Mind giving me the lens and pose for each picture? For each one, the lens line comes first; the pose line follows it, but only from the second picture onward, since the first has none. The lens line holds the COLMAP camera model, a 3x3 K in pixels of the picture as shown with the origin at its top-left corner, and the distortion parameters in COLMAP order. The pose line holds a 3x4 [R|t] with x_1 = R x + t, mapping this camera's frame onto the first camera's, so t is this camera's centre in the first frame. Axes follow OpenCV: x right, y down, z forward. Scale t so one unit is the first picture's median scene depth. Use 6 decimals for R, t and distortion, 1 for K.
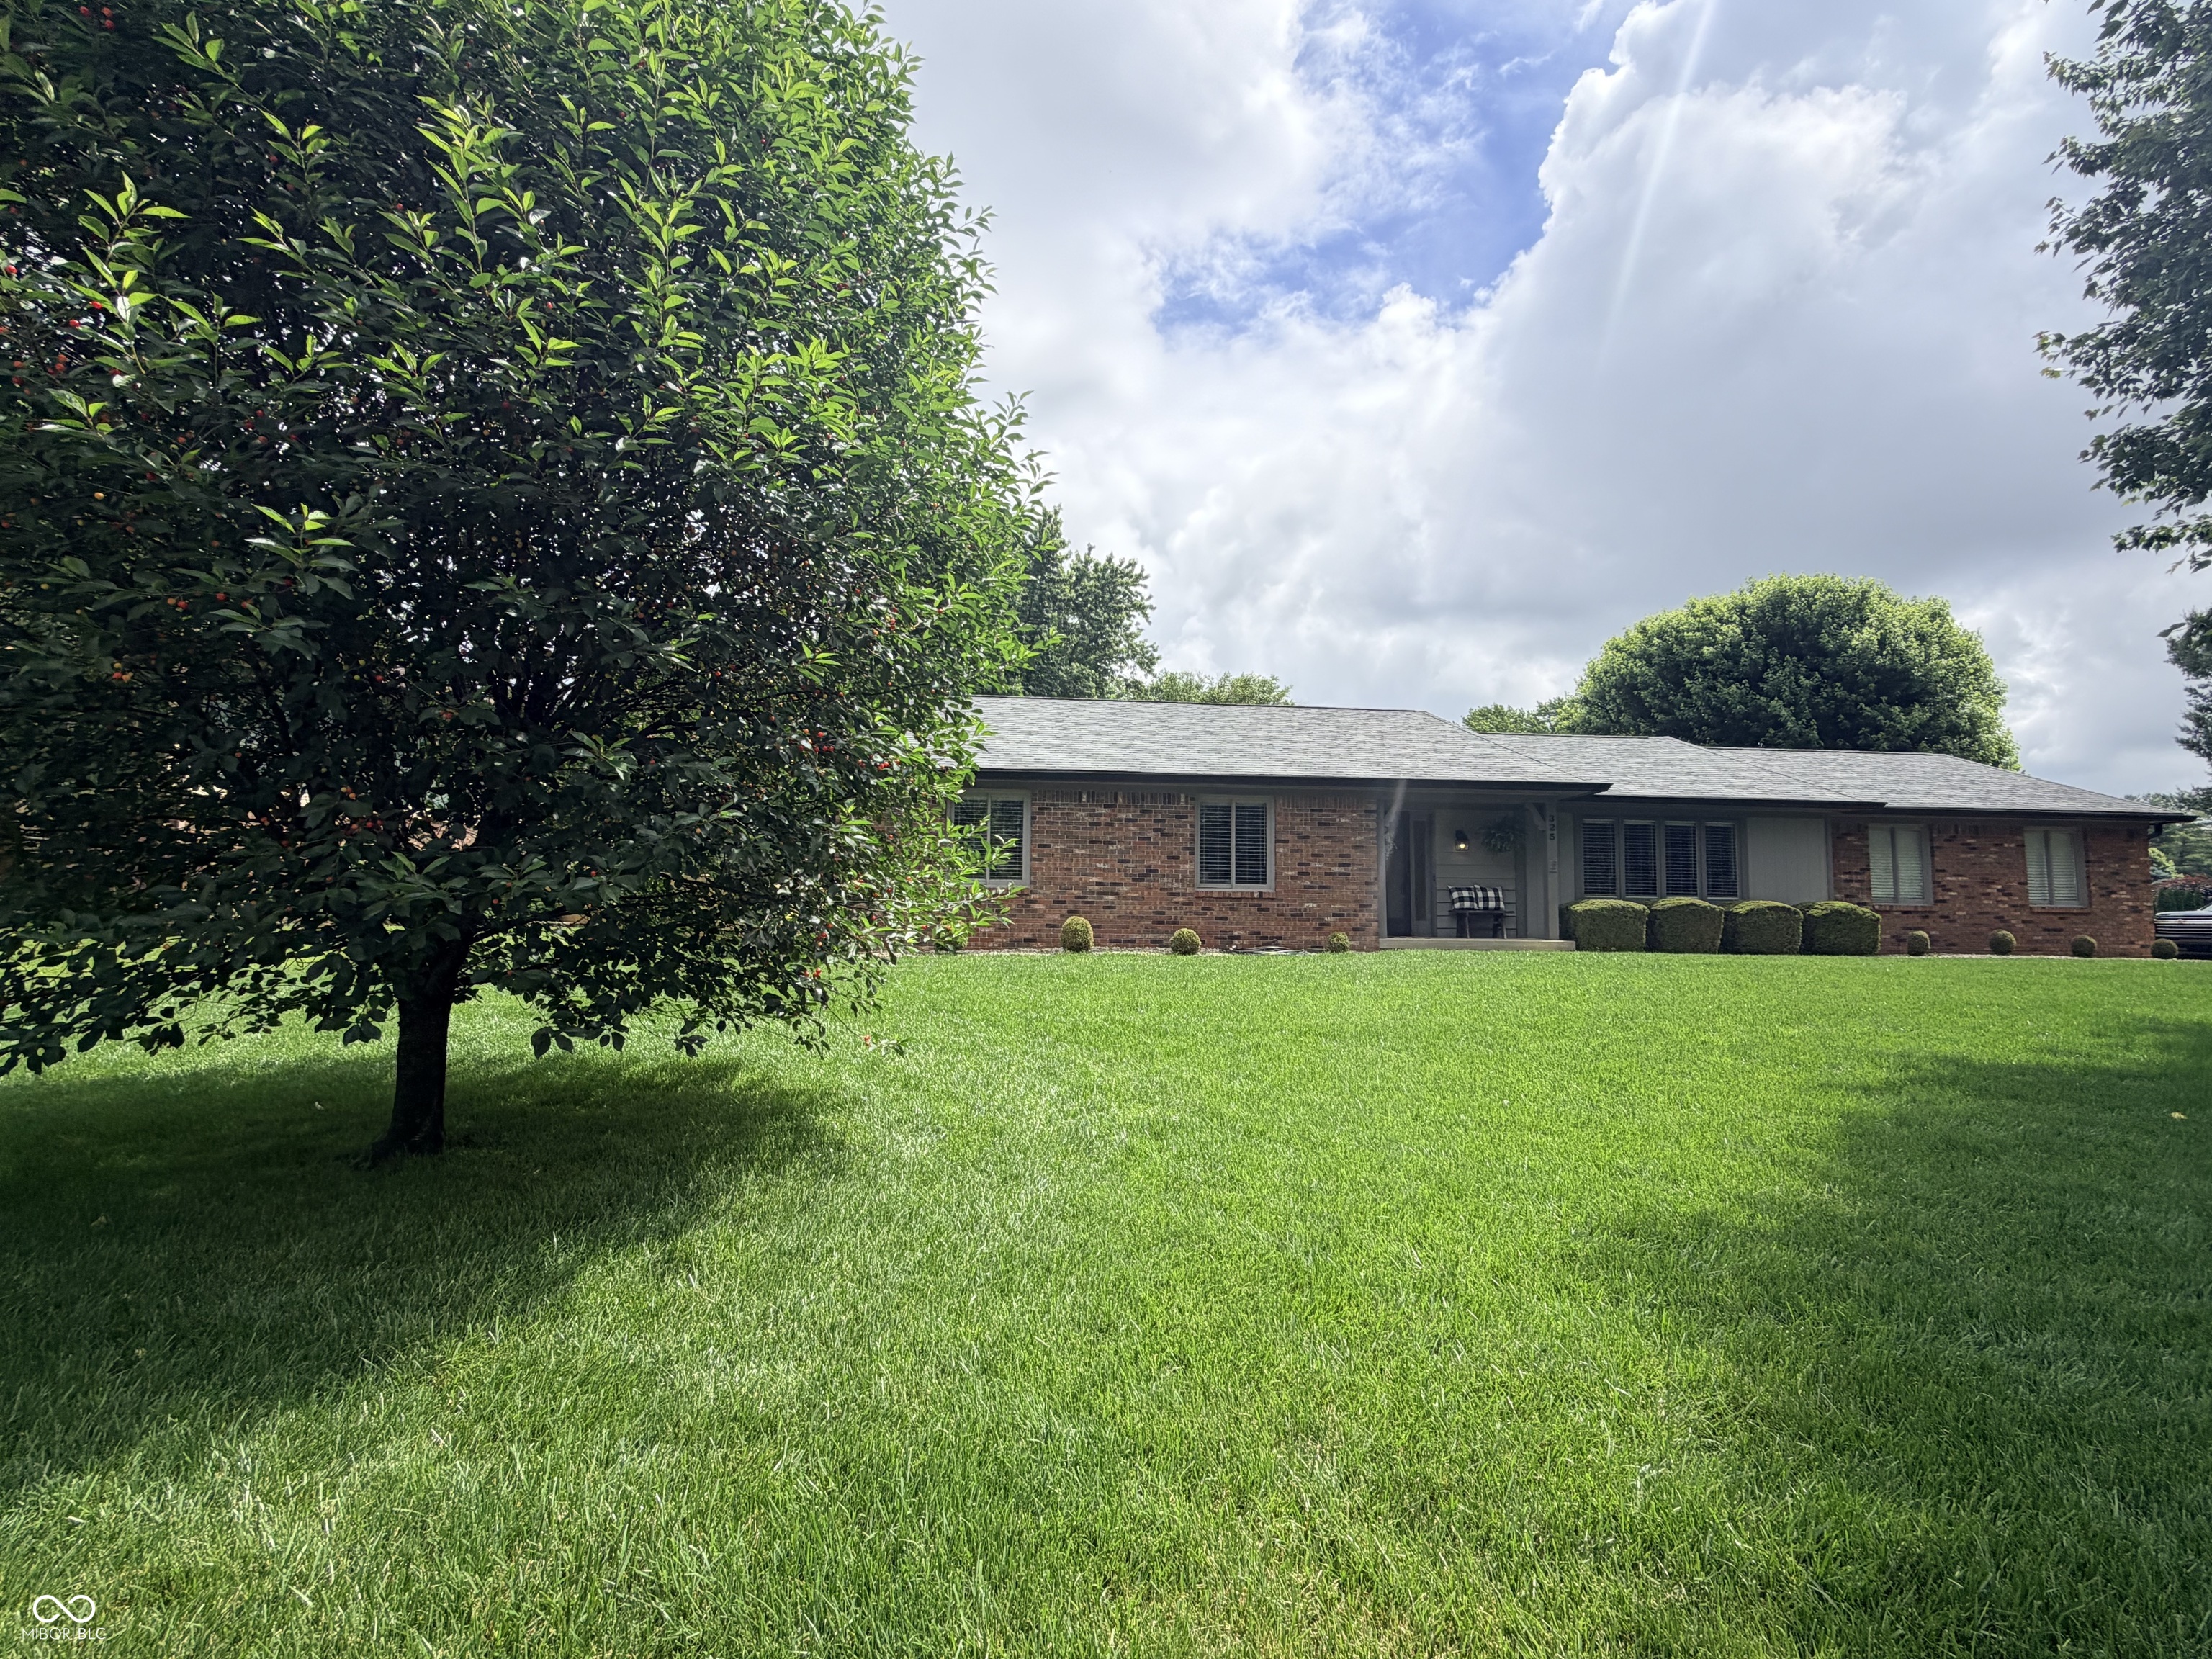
lens RADIAL K [[1041.5, 0, 1106.0], [0, 1041.5, 829.5], [0, 0, 1]] dist [-0.016144, -0.000310]
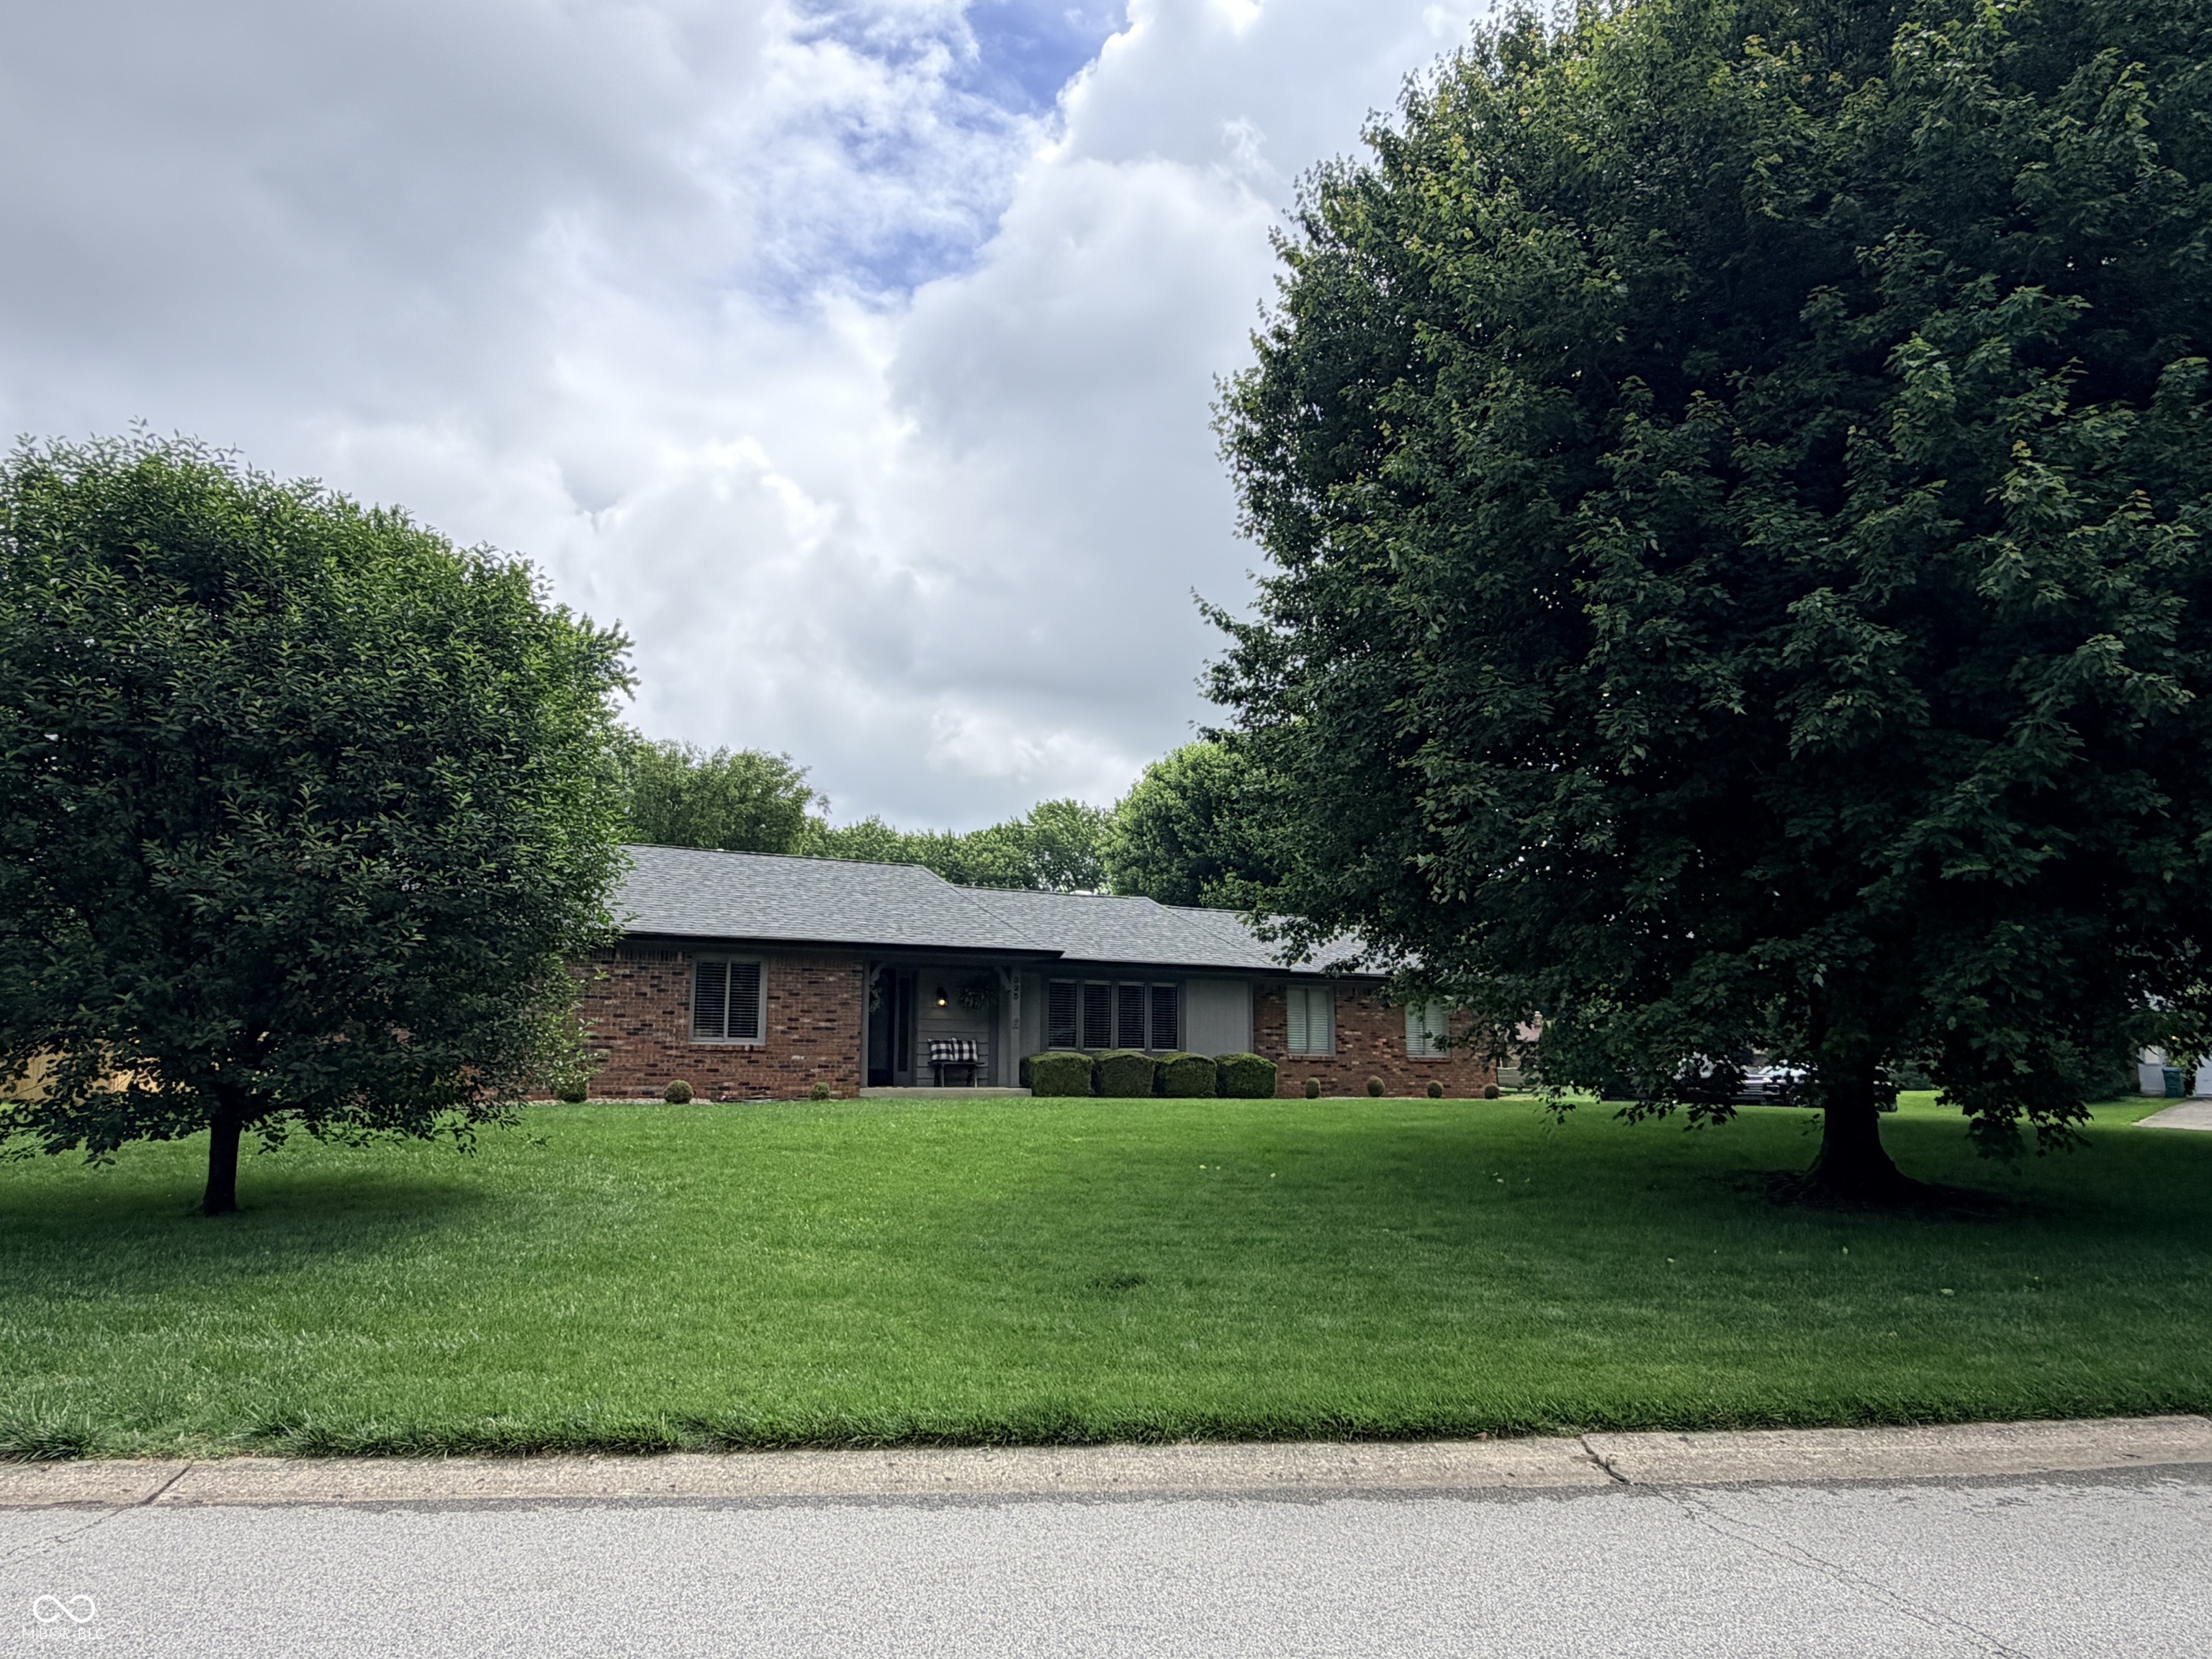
lens RADIAL K [[1470.5, 0, 1106.0], [0, 1470.5, 829.5], [0, 0, 1]] dist [-0.020396, -0.000743]
pose [[0.930065, 0.052155, 0.363673, -0.067343], [-0.024208, 0.996421, -0.080989, -0.044112], [-0.366596, 0.066521, 0.927999, -0.508559]]
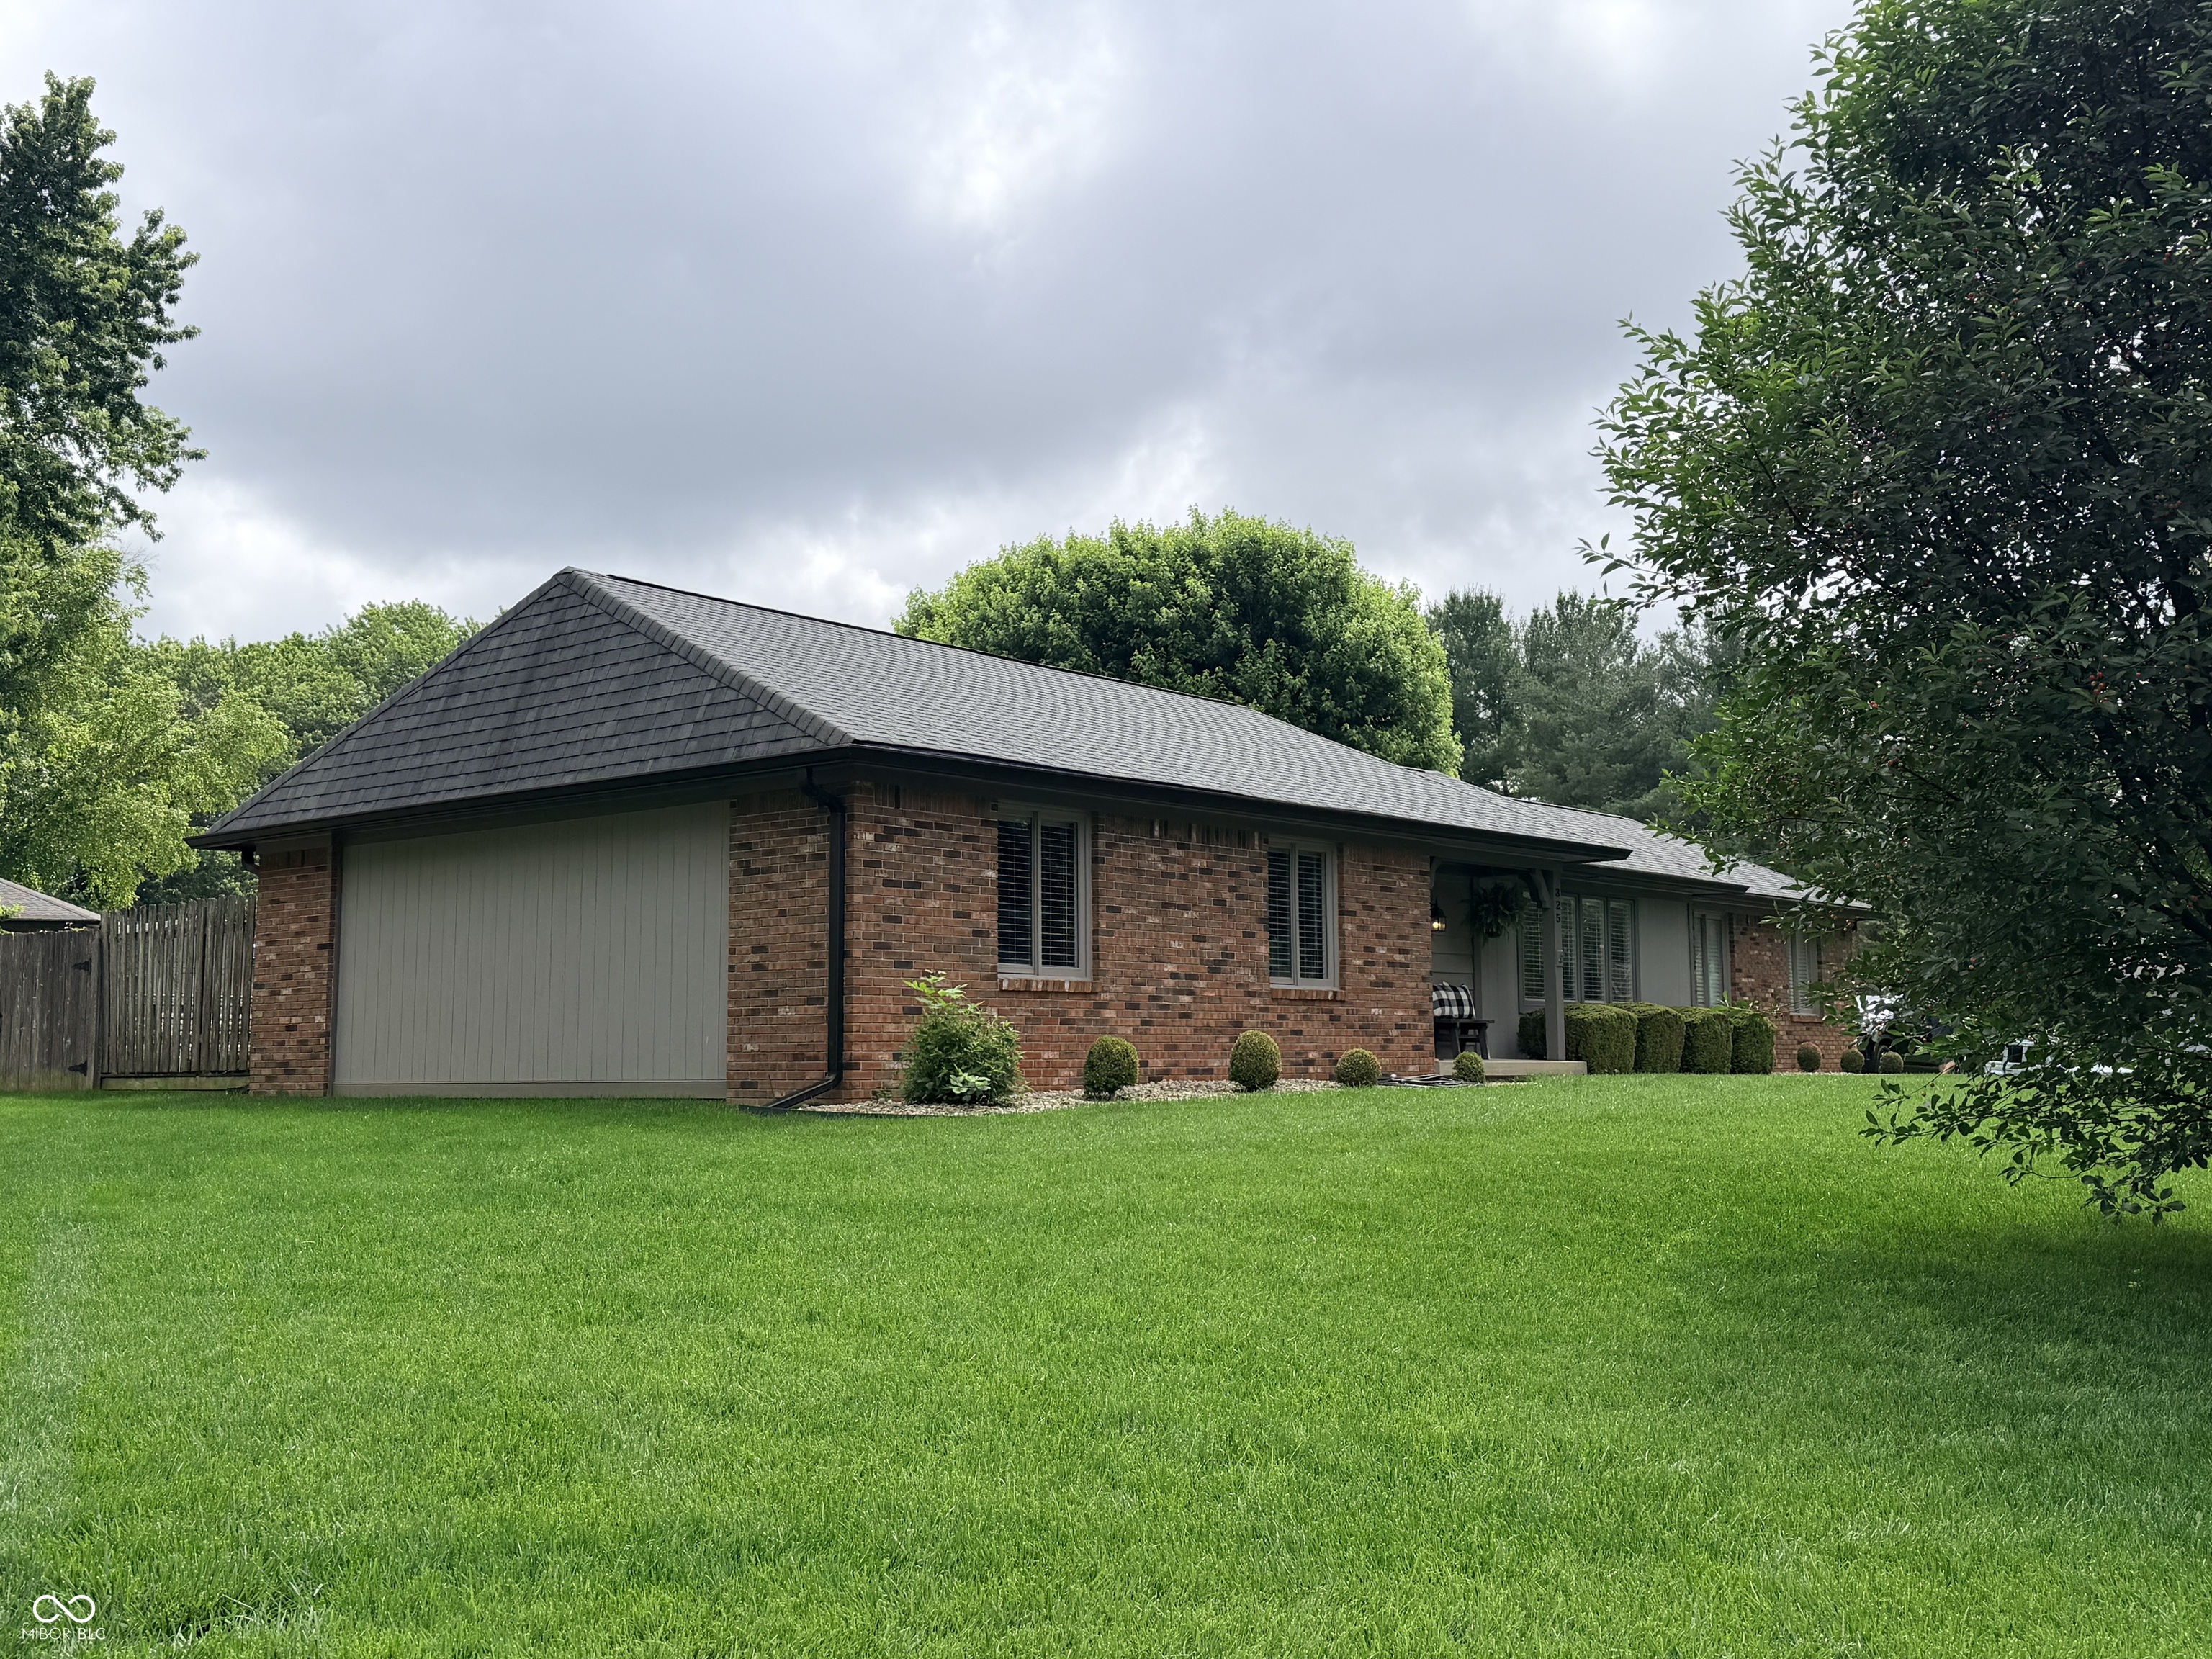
lens RADIAL K [[2167.1, 0, 1106.0], [0, 2167.1, 829.5], [0, 0, 1]] dist [0.008675, 0.002053]
pose [[0.713703, 0.058498, 0.698001, -0.827746], [-0.052656, 0.998168, -0.029815, 0.007080], [-0.698466, -0.015475, 0.715476, 0.128614]]
